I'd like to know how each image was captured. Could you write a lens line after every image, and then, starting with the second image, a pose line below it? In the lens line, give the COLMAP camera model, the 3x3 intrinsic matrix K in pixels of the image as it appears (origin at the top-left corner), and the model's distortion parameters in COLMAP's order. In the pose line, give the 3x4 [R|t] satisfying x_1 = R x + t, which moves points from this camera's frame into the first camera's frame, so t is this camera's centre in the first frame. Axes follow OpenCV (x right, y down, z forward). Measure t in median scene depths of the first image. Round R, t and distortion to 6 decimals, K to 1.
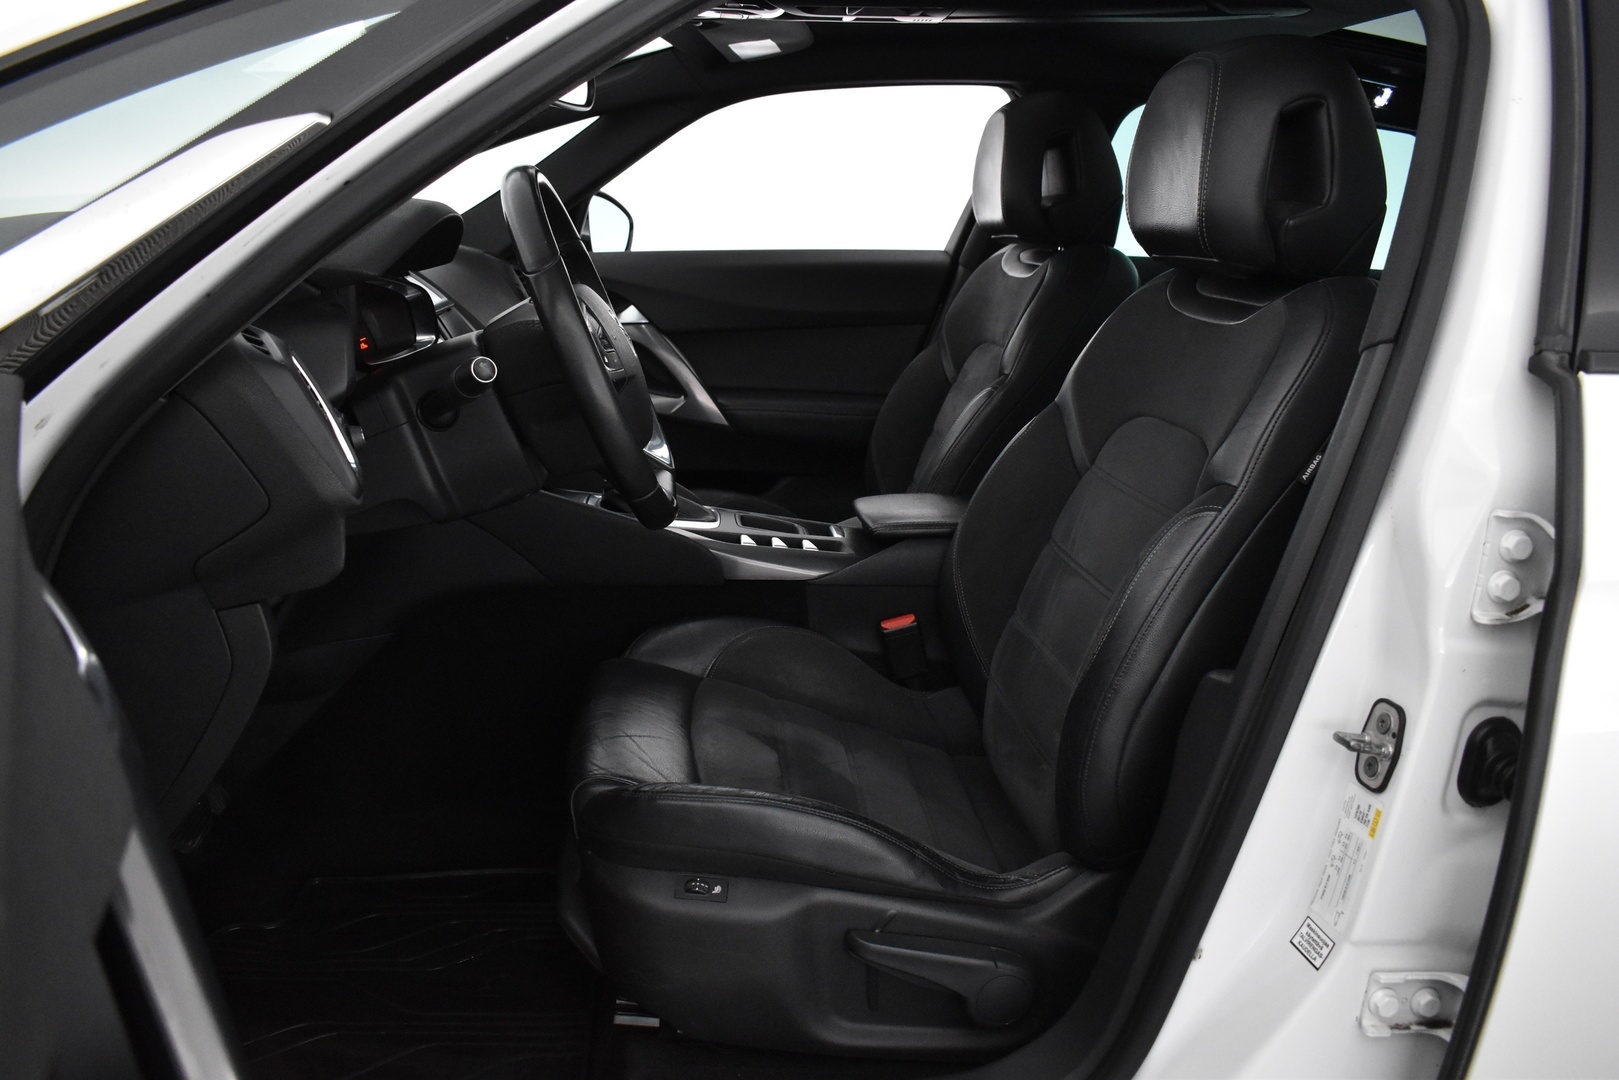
lens RADIAL K [[1221.6, 0, 809.5], [0, 1221.6, 540.0], [0, 0, 1]] dist [-0.091851, 0.004603]
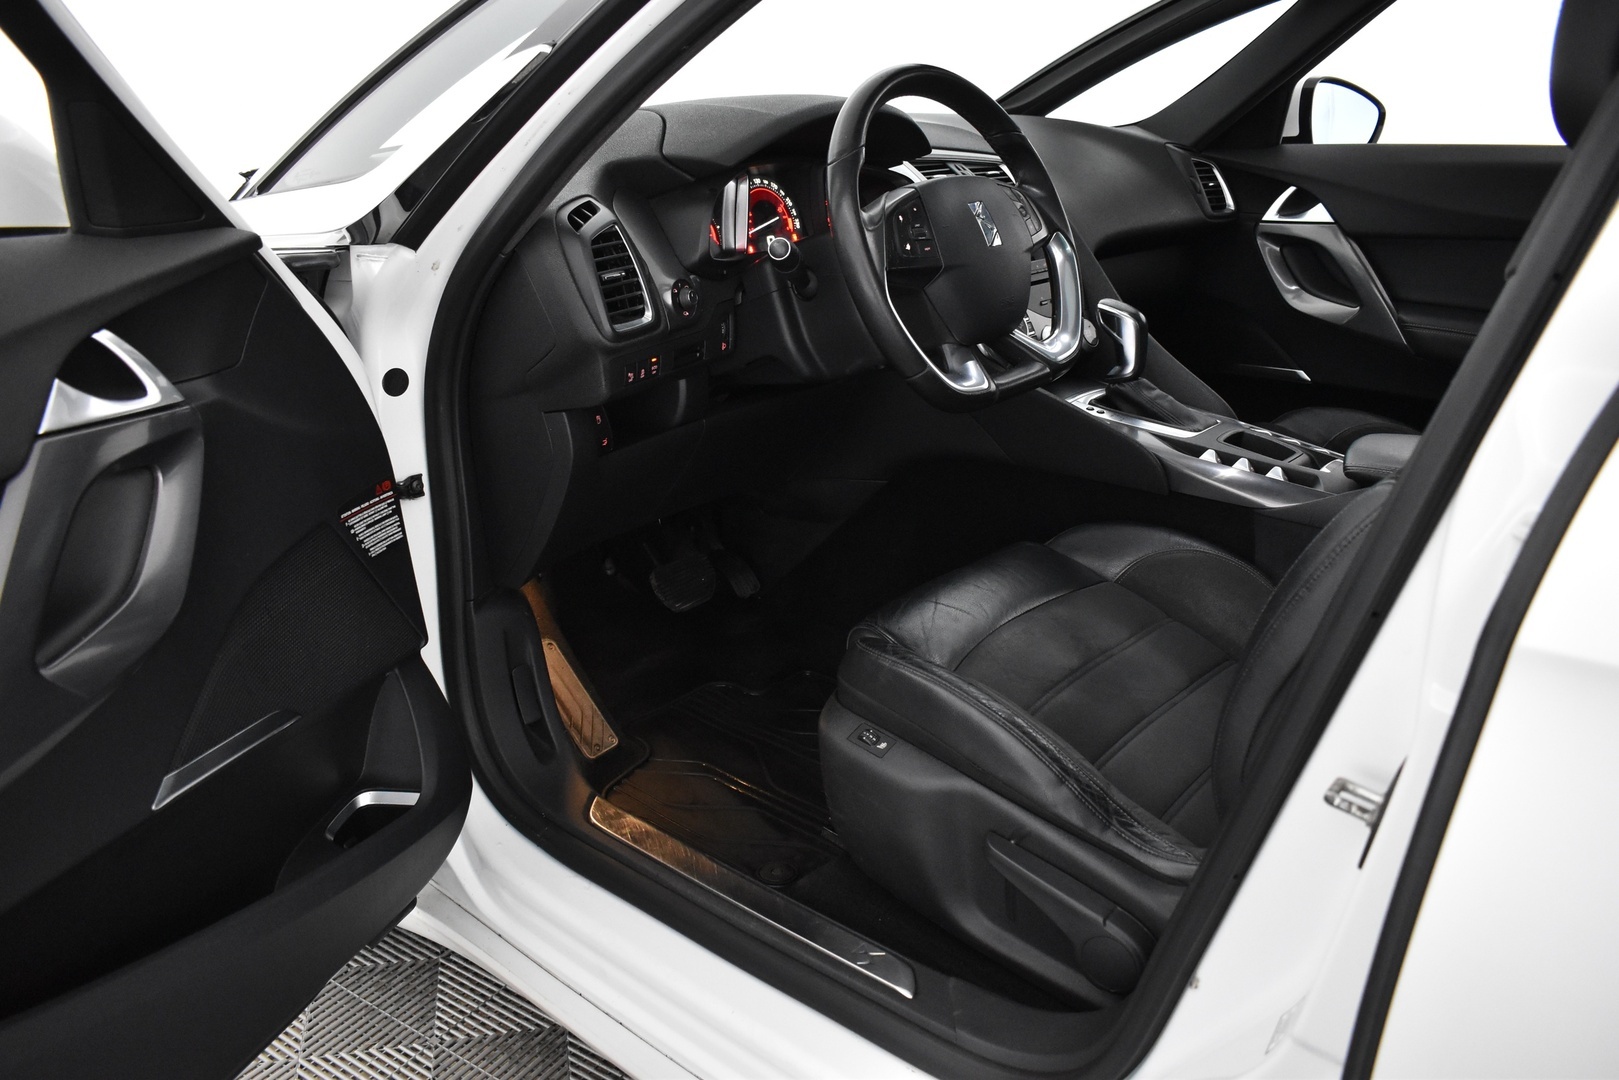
lens RADIAL K [[1221.6, 0, 809.5], [0, 1221.6, 540.0], [0, 0, 1]] dist [-0.091851, 0.004603]
pose [[0.688350, 0.206415, -0.695389, 0.570130], [-0.146808, 0.978462, 0.145119, -0.036236], [0.710367, 0.002196, 0.703828, 0.184255]]
